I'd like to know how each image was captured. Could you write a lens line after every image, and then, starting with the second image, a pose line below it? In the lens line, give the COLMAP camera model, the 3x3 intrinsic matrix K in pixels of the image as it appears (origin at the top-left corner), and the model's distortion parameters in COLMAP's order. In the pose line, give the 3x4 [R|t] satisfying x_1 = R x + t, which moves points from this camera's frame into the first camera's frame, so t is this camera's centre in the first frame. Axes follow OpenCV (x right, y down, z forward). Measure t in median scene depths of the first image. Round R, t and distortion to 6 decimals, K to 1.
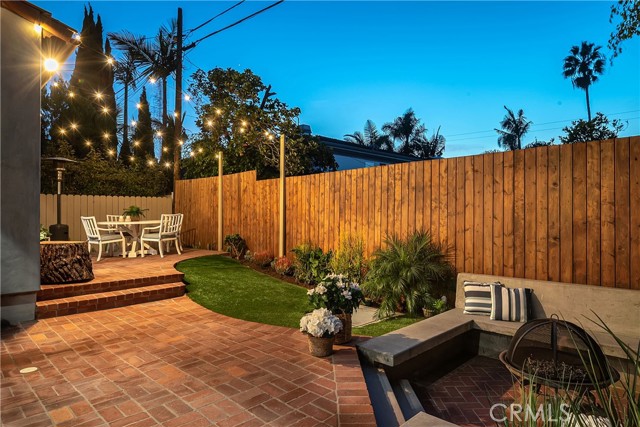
lens RADIAL K [[401.1, 0, 338.5], [0, 401.1, 216.5], [0, 0, 1]] dist [-0.010962, 0.000371]
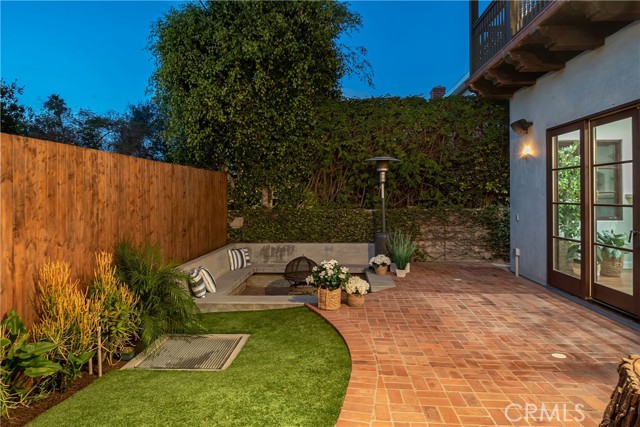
lens RADIAL K [[401.1, 0, 316.7], [0, 401.1, 210.4], [0, 0, 1]] dist [-0.010962, 0.000371]
pose [[-0.639800, -0.018298, 0.768323, -0.998257], [0.019874, 0.998988, 0.040340, -0.073515], [-0.768284, 0.041079, -0.638789, 1.860084]]
